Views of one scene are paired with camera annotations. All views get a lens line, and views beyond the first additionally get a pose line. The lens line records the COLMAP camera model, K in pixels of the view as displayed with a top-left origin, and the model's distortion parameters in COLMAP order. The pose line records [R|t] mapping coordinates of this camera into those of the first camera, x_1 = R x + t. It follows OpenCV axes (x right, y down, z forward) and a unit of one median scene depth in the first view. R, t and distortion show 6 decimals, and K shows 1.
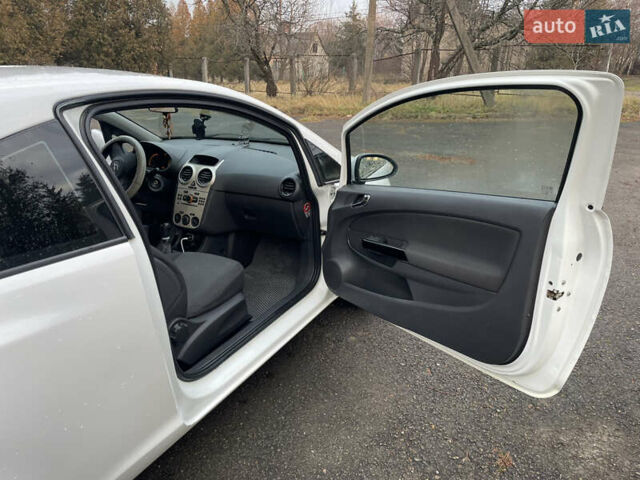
lens RADIAL K [[490.7, 0, 320.0], [0, 490.7, 240.0], [0, 0, 1]] dist [0.105609, -0.149013]
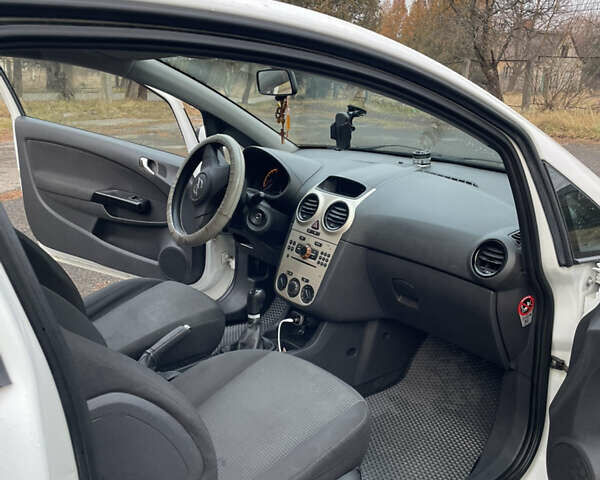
lens RADIAL K [[602.5, 0, 308.2], [0, 602.5, 237.9], [0, 0, 1]] dist [0.091101, -0.118230]
pose [[0.925052, 0.126143, -0.358283, -0.017941], [-0.153108, 0.987053, -0.047790, -0.065884], [0.347616, 0.099064, 0.932389, 0.359479]]
